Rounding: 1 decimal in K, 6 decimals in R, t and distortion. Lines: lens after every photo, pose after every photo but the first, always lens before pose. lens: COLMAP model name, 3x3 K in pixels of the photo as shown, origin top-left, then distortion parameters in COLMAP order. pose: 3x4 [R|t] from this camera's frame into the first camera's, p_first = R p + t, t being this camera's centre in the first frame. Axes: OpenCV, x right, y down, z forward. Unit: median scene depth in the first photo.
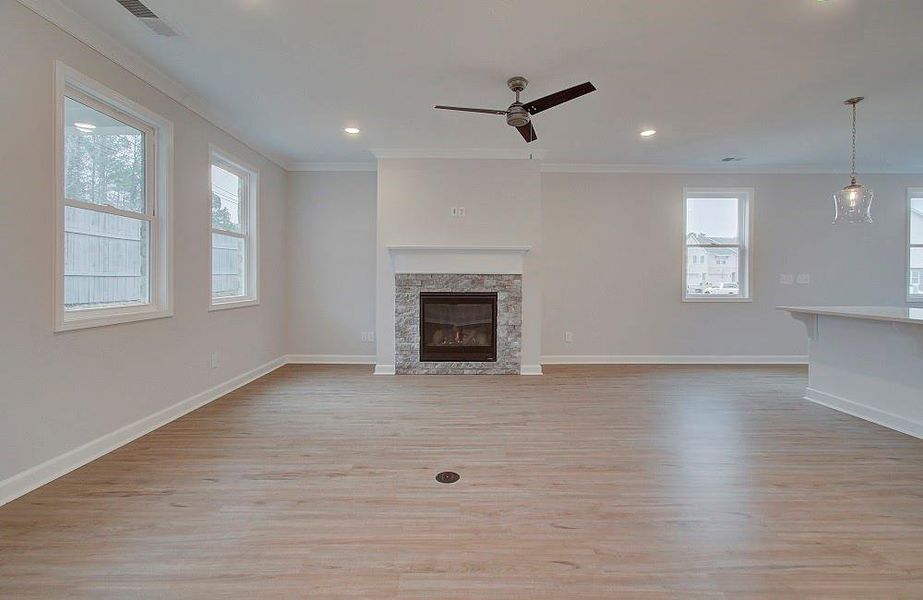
lens RADIAL K [[416.9, 0, 467.6], [0, 416.9, 281.6], [0, 0, 1]] dist [-0.002361, 0.000238]
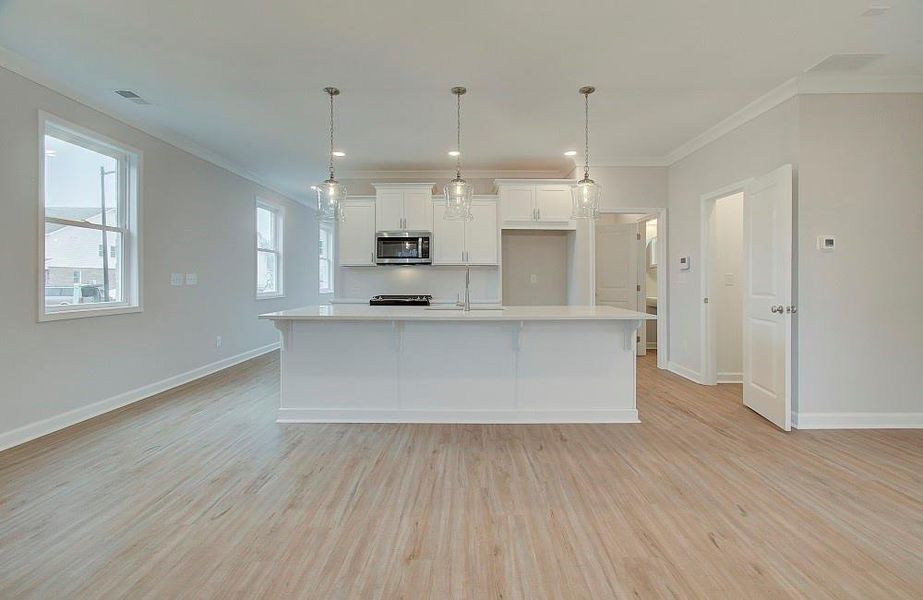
lens RADIAL K [[412.3, 0, 460.2], [0, 412.3, 284.9], [0, 0, 1]] dist [-0.001749, -0.000120]
pose [[0.022484, -0.019070, 0.999565, -0.008355], [0.010557, 0.999767, 0.018836, -0.005141], [-0.999691, 0.010129, 0.022680, 0.513062]]
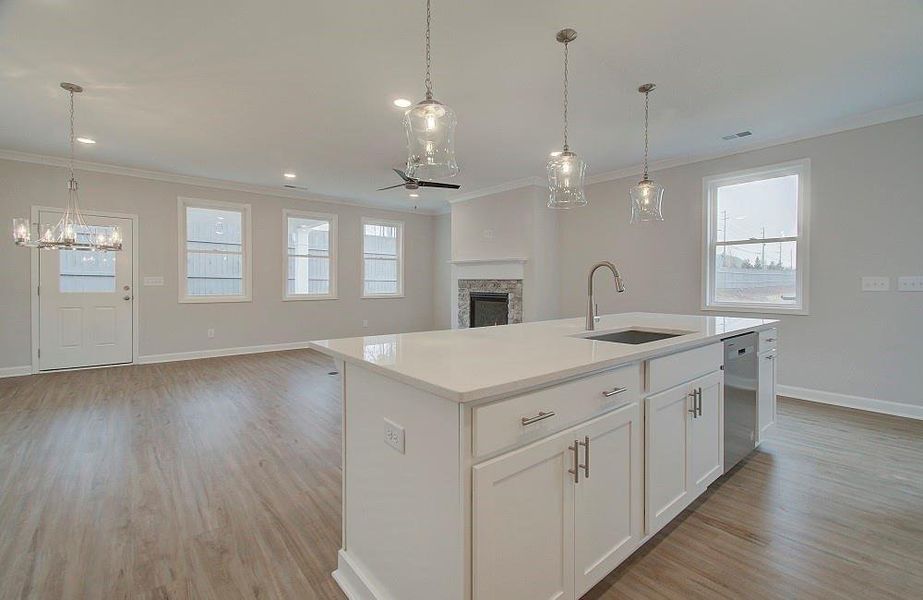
lens RADIAL K [[416.9, 0, 467.6], [0, 416.9, 281.6], [0, 0, 1]] dist [-0.002361, 0.000238]
pose [[0.628934, -0.002135, -0.777456, 1.003925], [-0.008825, 0.999912, -0.009885, 0.002854], [0.777409, 0.013078, 0.628860, 0.085687]]
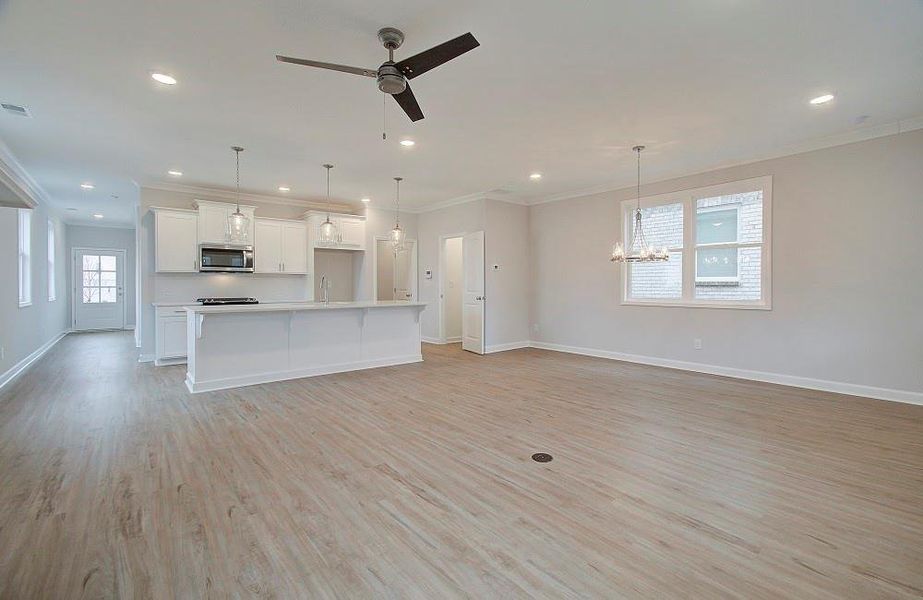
lens RADIAL K [[400.6, 0, 465.3], [0, 400.6, 286.8], [0, 0, 1]] dist [-0.002744, -0.000560]
pose [[-0.617646, -0.008993, 0.786405, -0.376824], [0.007660, 0.999818, 0.017450, -0.011191], [-0.786419, 0.016802, -0.617465, 0.892851]]
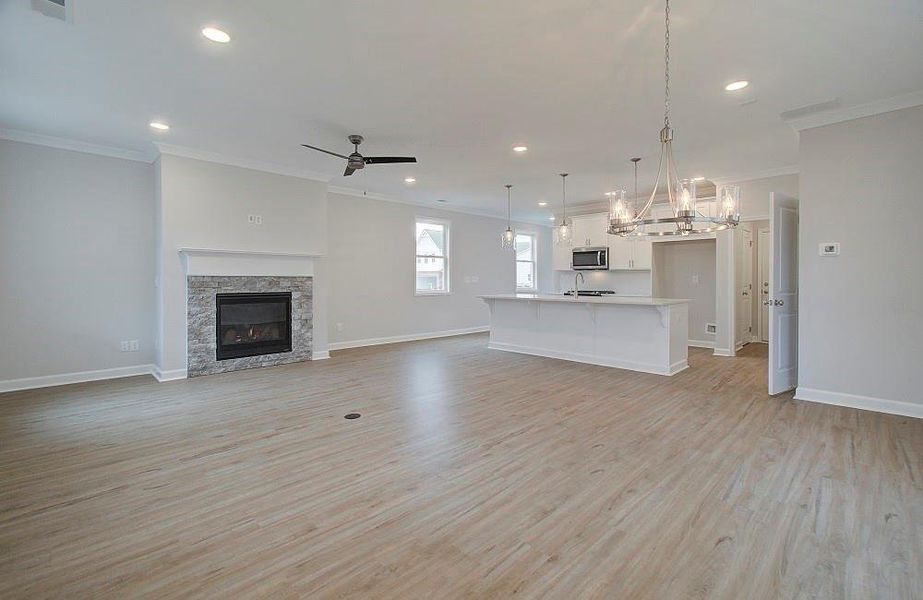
lens RADIAL K [[400.6, 0, 465.3], [0, 400.6, 286.8], [0, 0, 1]] dist [-0.002744, -0.000560]
pose [[0.723243, -0.015703, 0.690415, -0.349914], [0.008248, 0.999867, 0.014102, -0.000483], [-0.690544, -0.004505, 0.723276, -0.139789]]
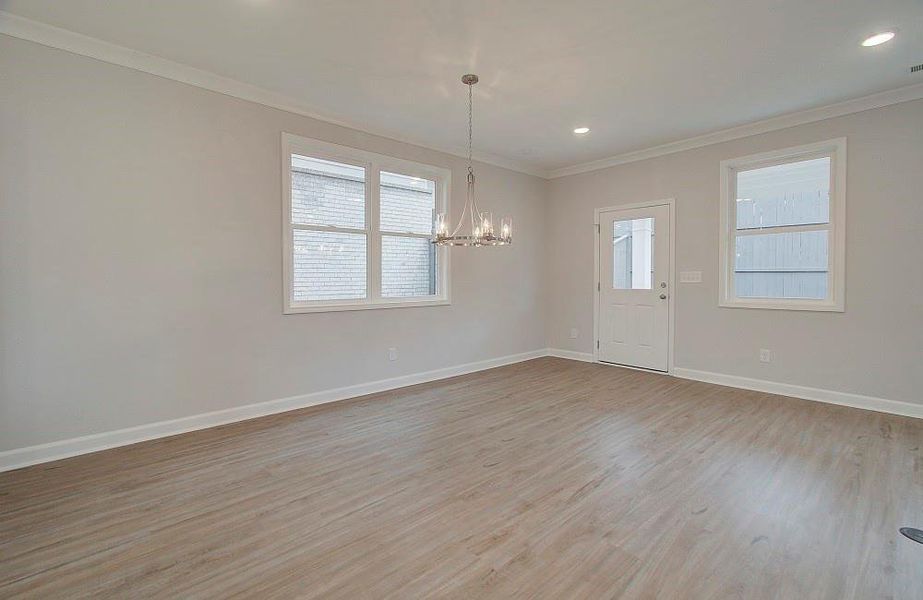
lens RADIAL K [[400.6, 0, 465.3], [0, 400.6, 286.8], [0, 0, 1]] dist [-0.002744, -0.000560]
pose [[-0.753217, 0.012591, -0.657652, 0.511162], [-0.005882, 0.999648, 0.025875, -0.000503], [0.657746, 0.023358, -0.752878, 0.479679]]
